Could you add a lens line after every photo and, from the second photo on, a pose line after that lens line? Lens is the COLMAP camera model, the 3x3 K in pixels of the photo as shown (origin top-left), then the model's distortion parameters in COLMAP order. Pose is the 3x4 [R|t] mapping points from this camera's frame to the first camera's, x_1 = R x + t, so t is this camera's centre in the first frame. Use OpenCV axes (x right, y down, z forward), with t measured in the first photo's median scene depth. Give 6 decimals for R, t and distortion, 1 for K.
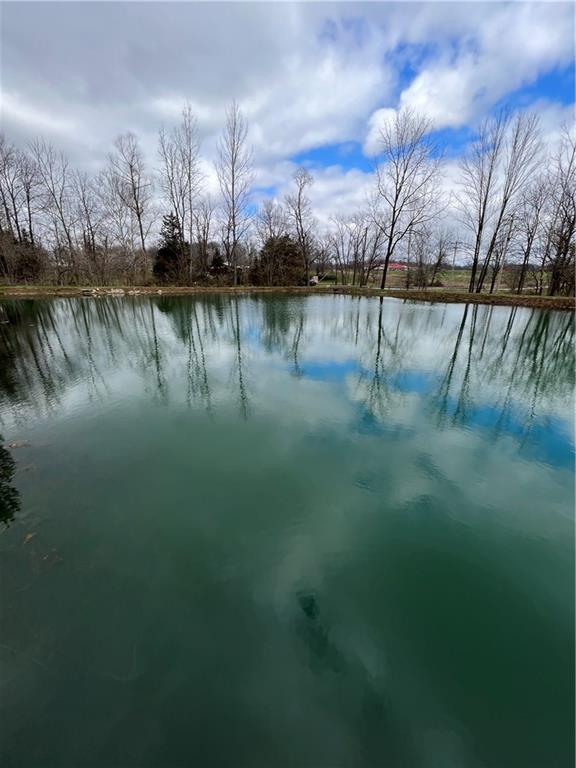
lens RADIAL K [[308.0, 0, 286.7], [0, 308.0, 390.0], [0, 0, 1]] dist [0.000176, -0.000084]
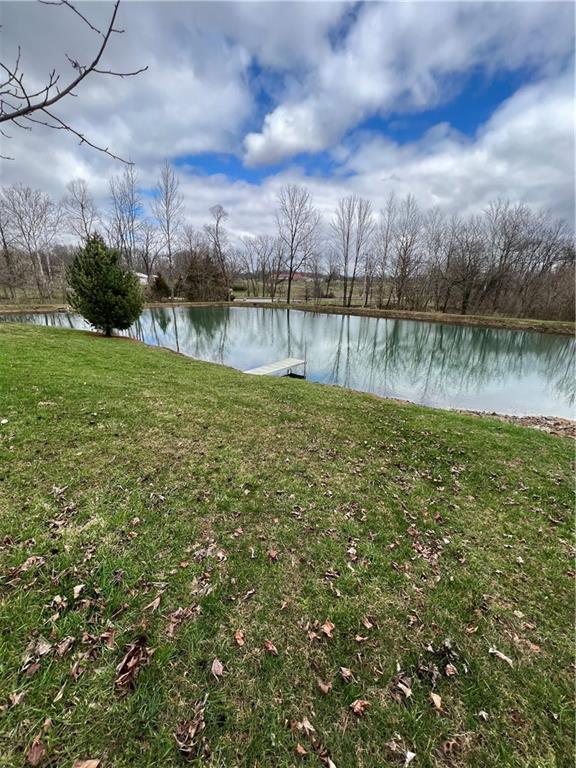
lens RADIAL K [[308.0, 0, 289.9], [0, 308.0, 384.7], [0, 0, 1]] dist [0.000176, -0.000084]
pose [[0.957601, -0.075511, 0.278025, -0.059292], [0.084472, 0.996217, -0.020377, 0.037833], [-0.275435, 0.042998, 0.960358, -0.197444]]
